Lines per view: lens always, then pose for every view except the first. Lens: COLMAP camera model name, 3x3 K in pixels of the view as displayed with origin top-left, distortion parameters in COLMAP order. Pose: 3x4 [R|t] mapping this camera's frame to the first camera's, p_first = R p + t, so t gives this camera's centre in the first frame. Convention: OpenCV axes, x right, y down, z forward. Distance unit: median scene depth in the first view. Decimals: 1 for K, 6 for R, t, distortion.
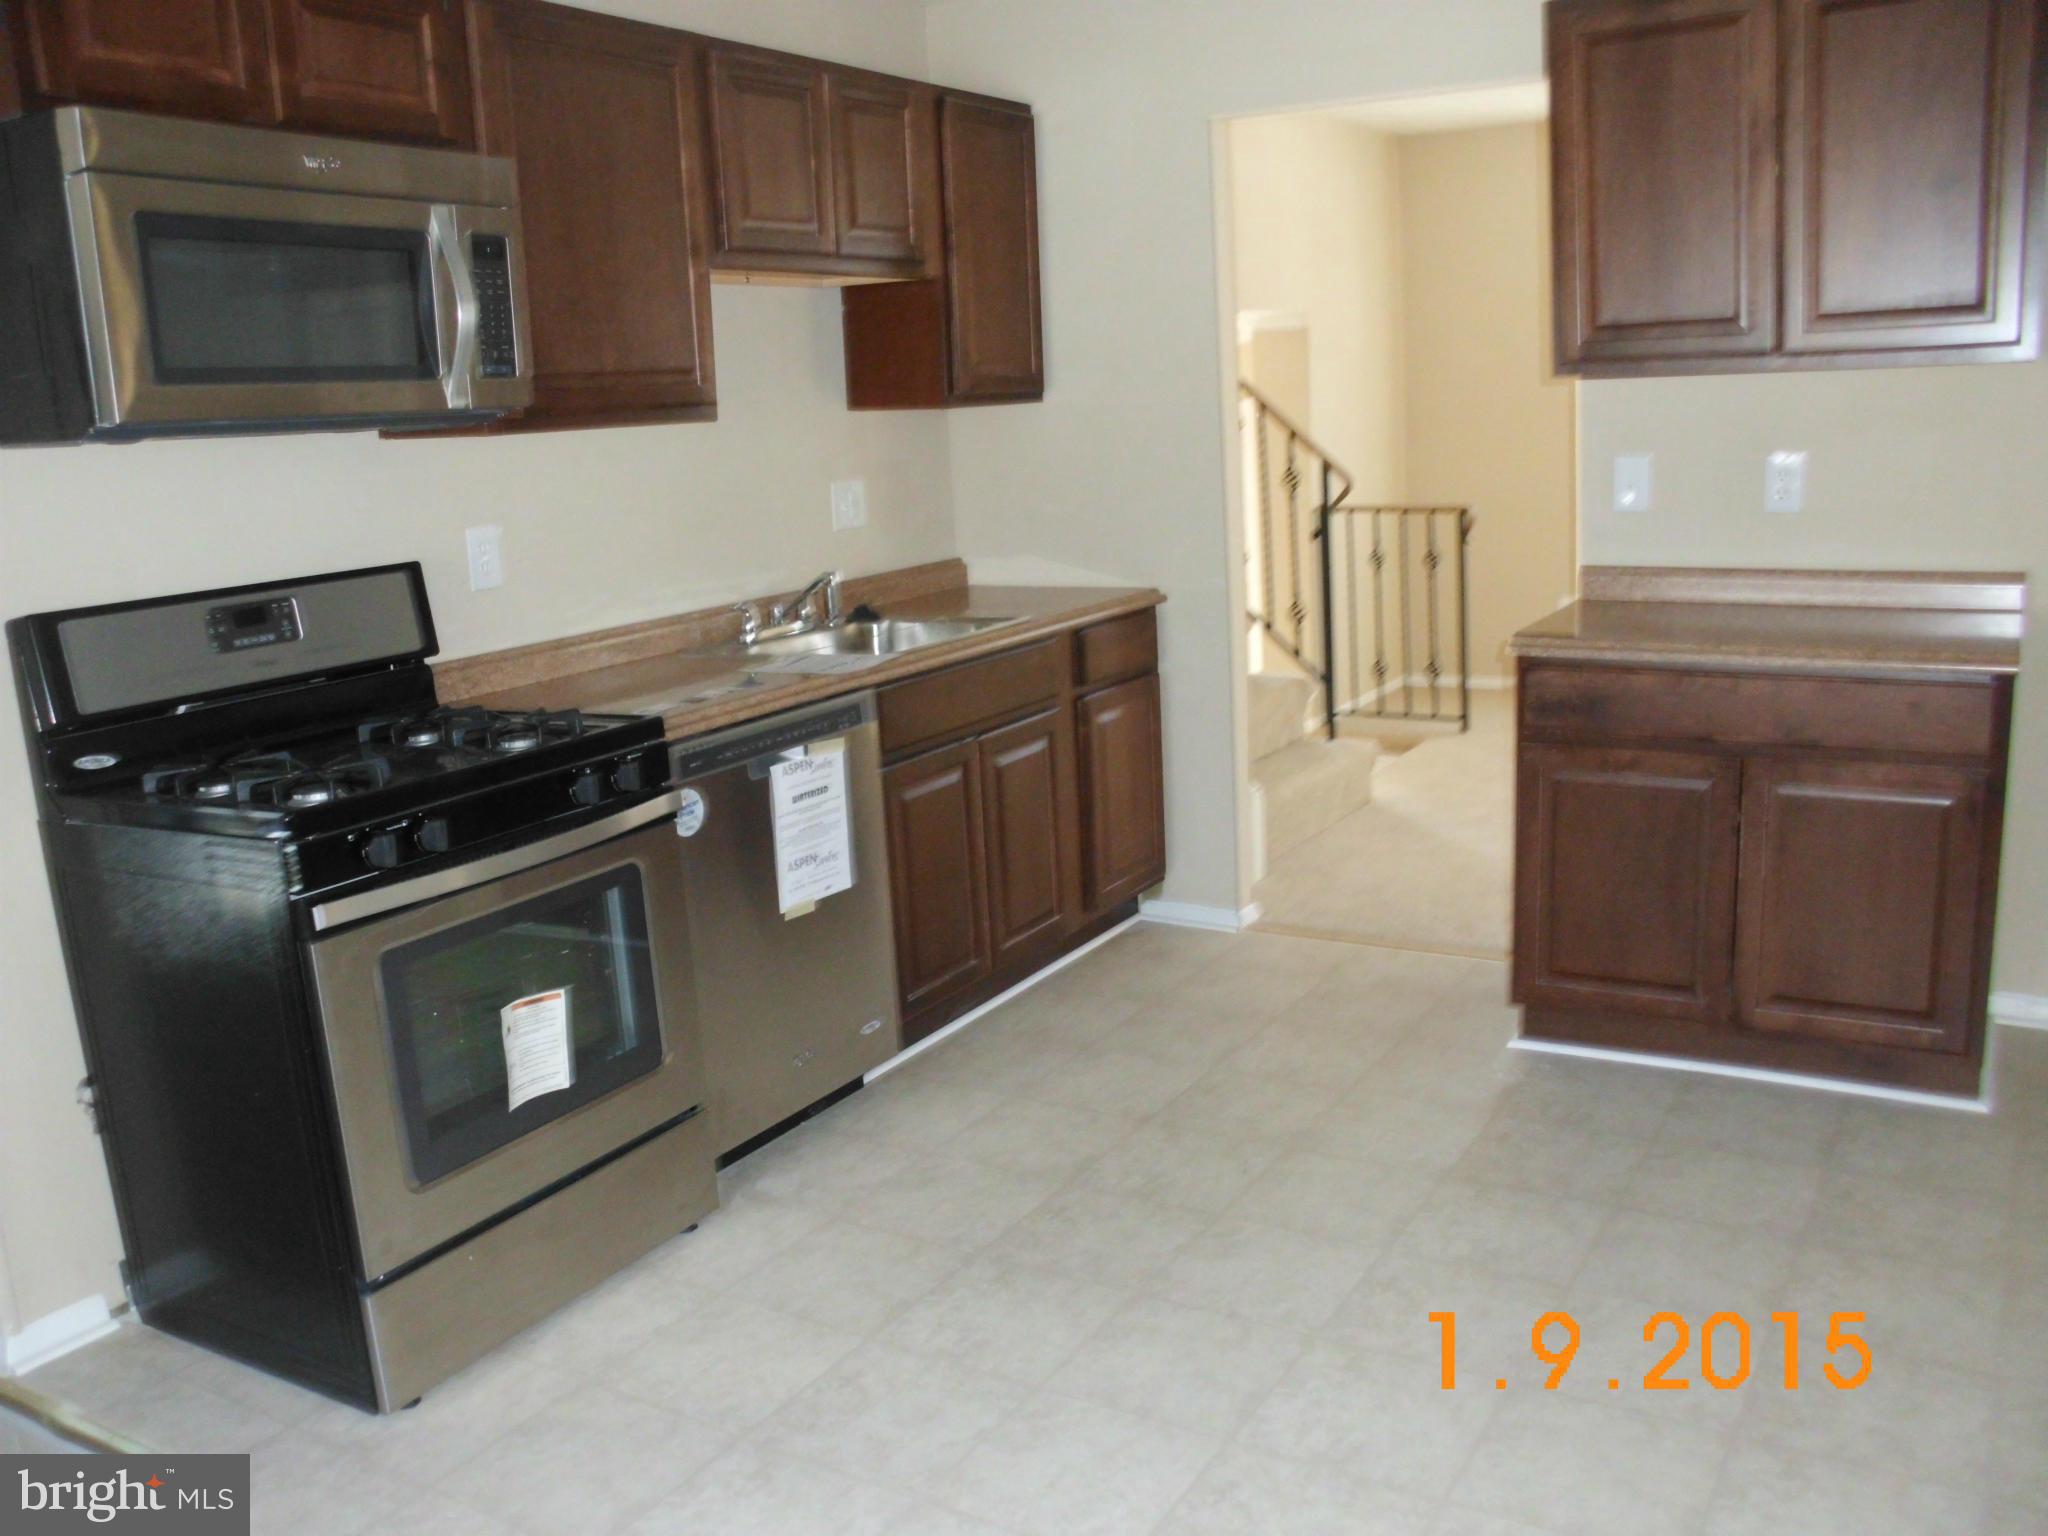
lens RADIAL K [[1748.8, 0, 1023.2], [0, 1748.8, 783.7], [0, 0, 1]] dist [-0.168273, 0.169843]
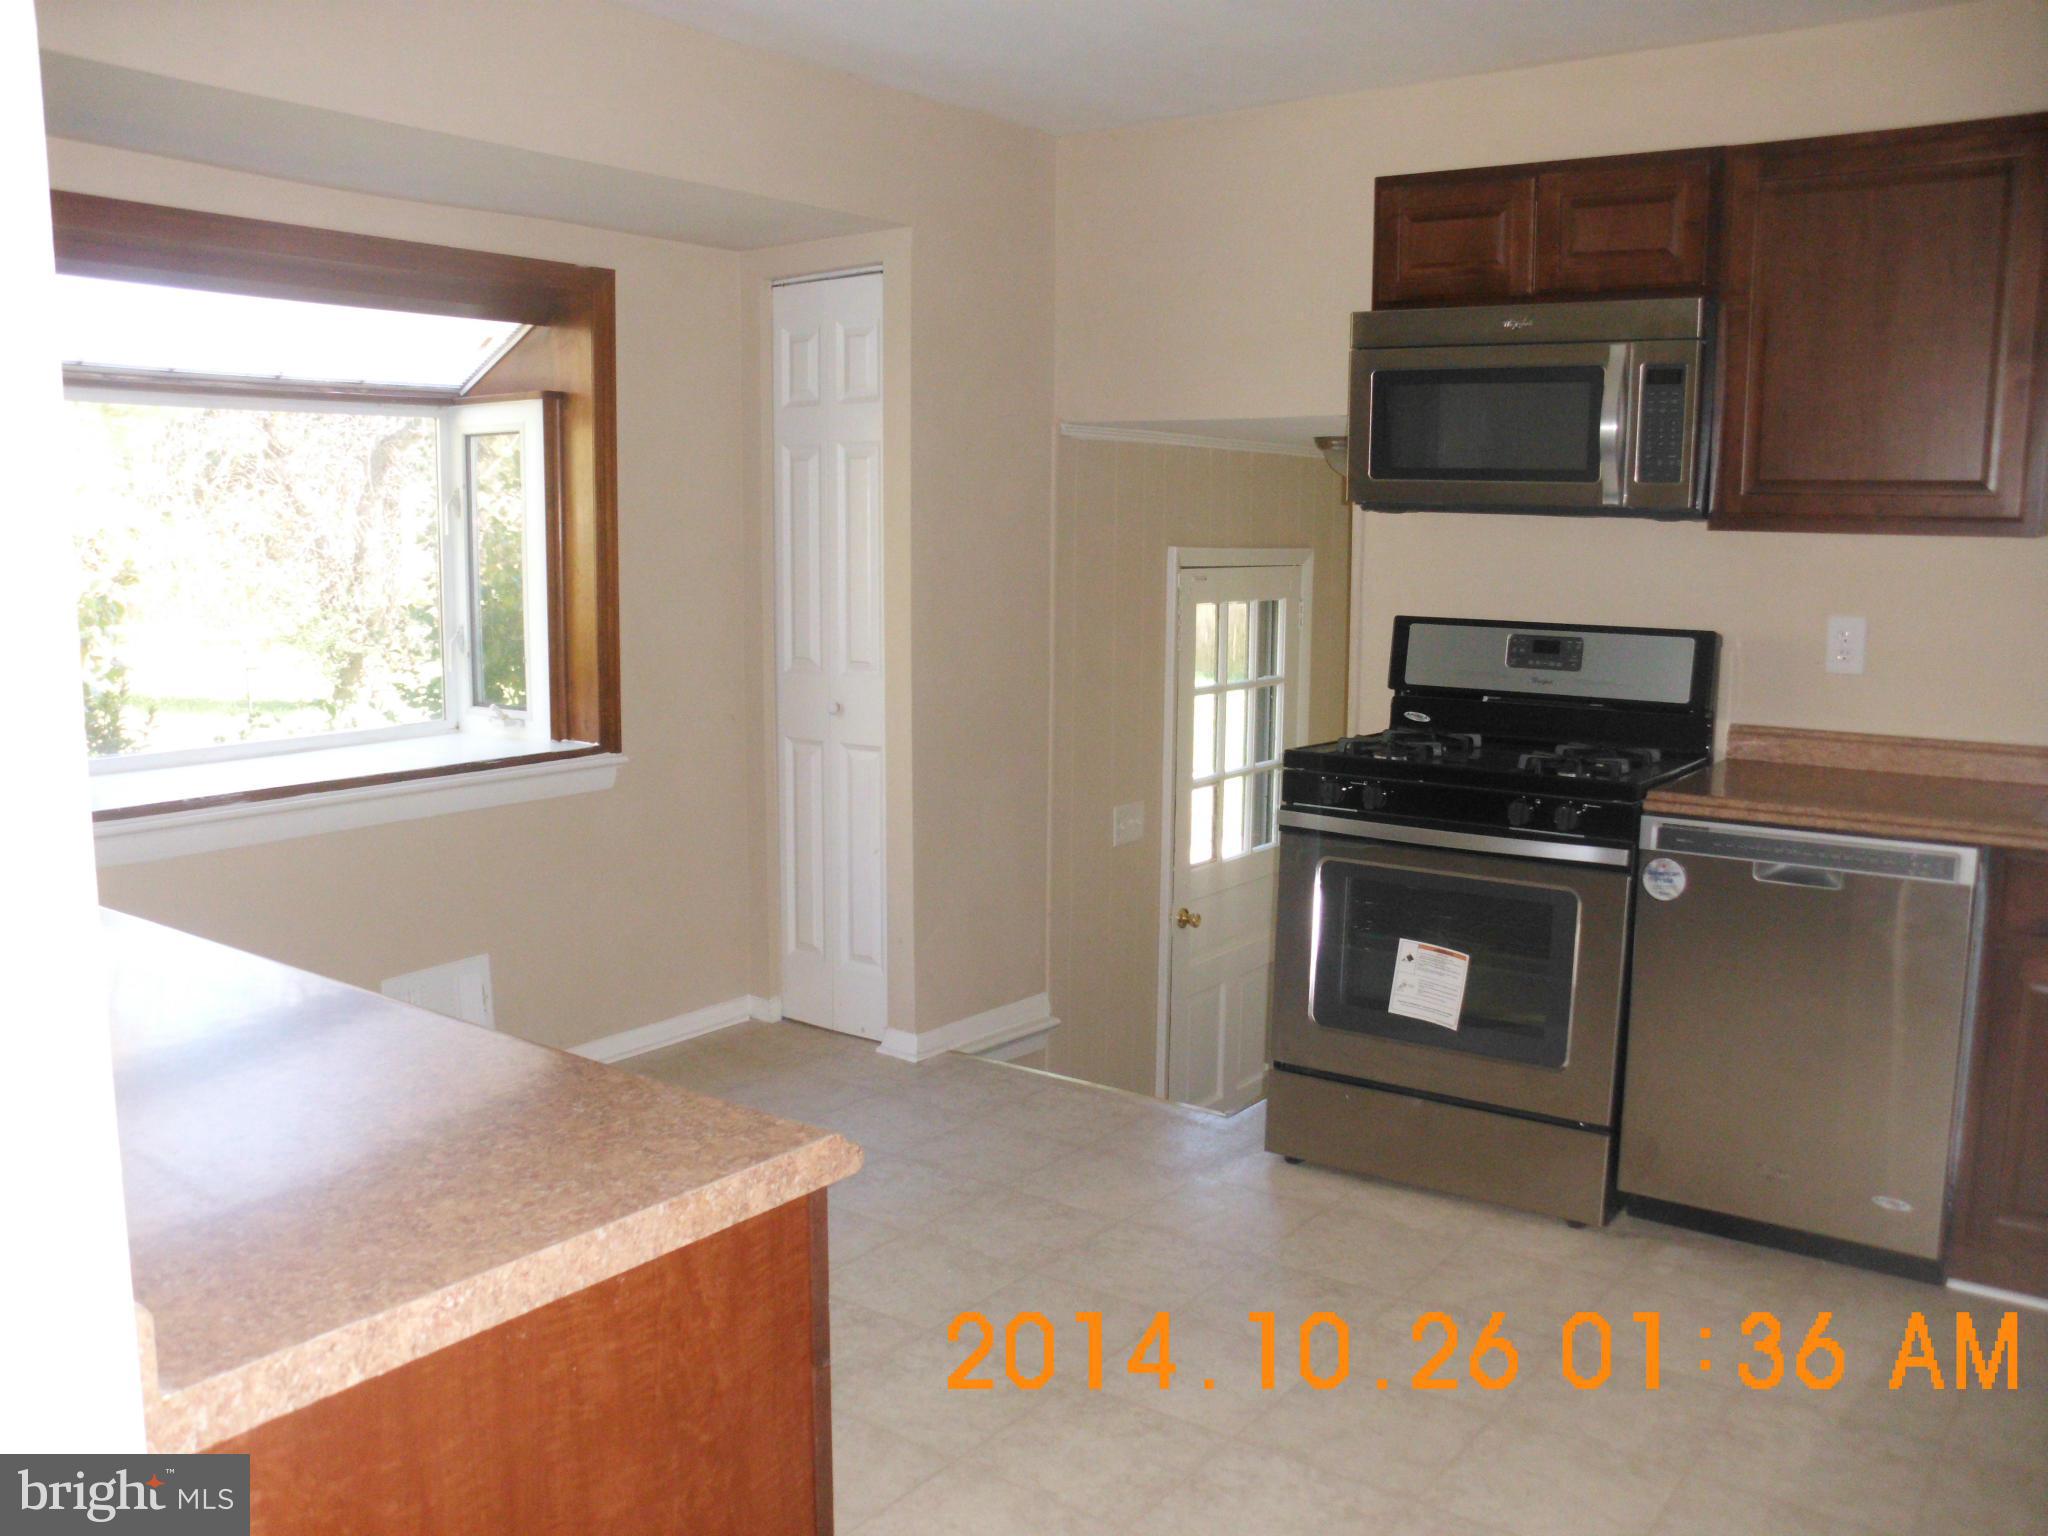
lens RADIAL K [[1728.6, 0, 1018.5], [0, 1728.6, 791.5], [0, 0, 1]] dist [-0.164340, 0.149348]
pose [[-0.092562, 0.205015, -0.974372, 0.886381], [-0.214680, 0.951449, 0.220586, -0.186531], [0.972288, 0.229596, -0.044056, 0.634959]]
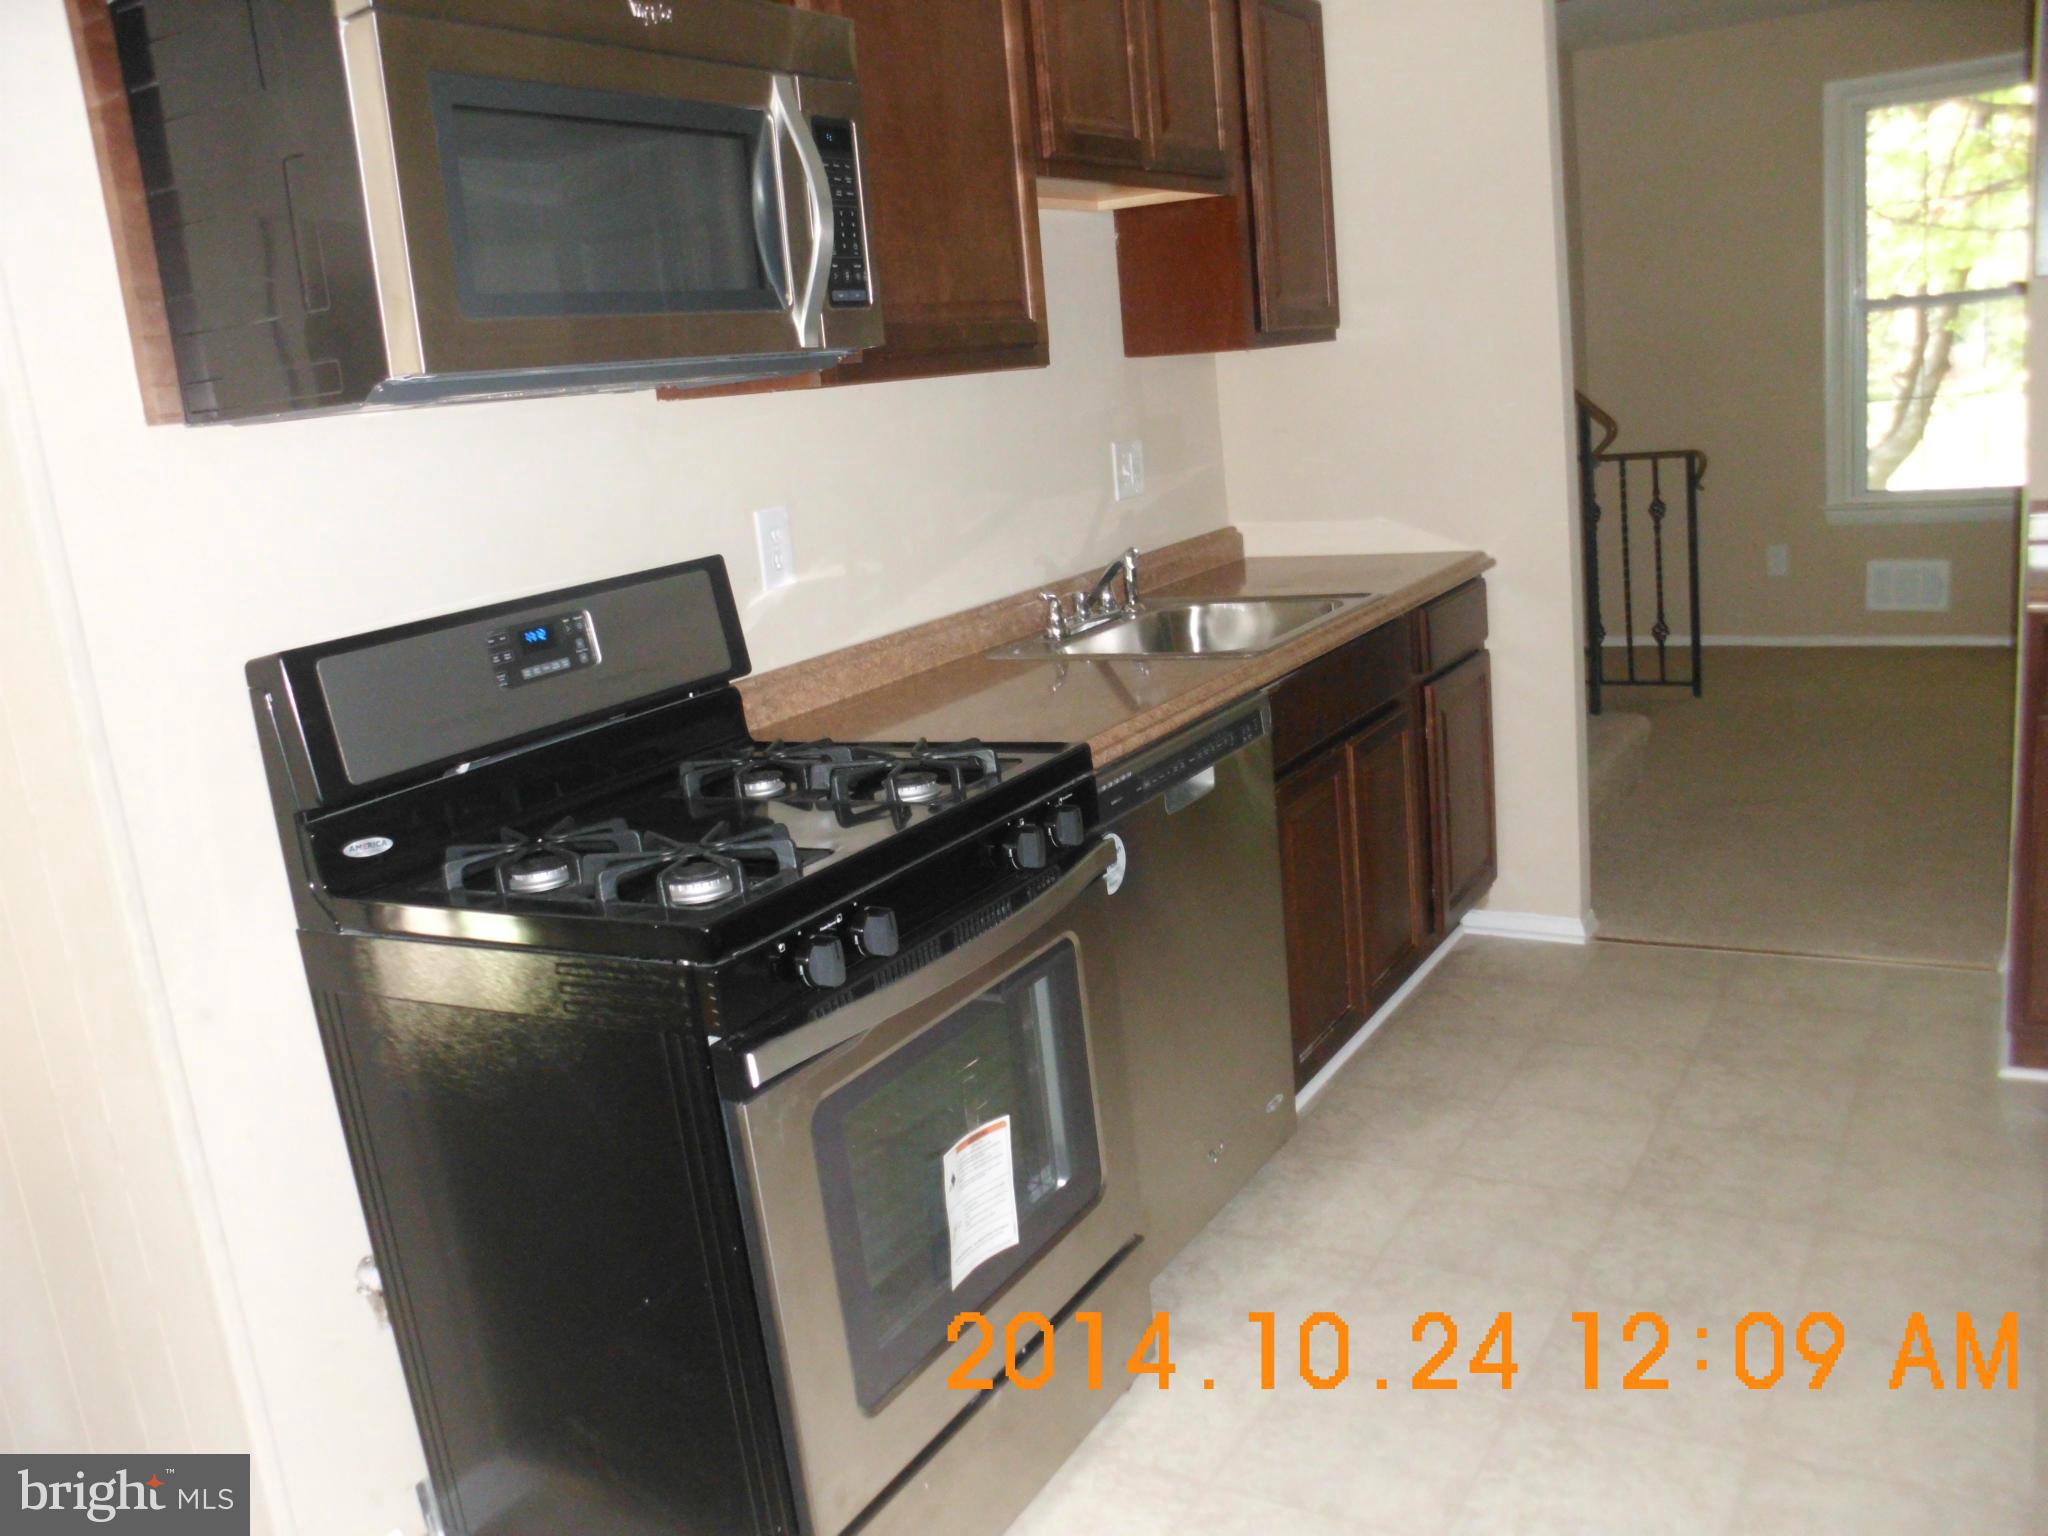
lens RADIAL K [[1728.6, 0, 1018.5], [0, 1728.6, 791.5], [0, 0, 1]] dist [-0.164340, 0.149348]
pose [[0.998767, -0.048564, -0.010302, -0.224336], [0.048765, 0.998605, 0.020268, -0.033241], [0.009303, -0.020745, 0.999742, 0.231360]]
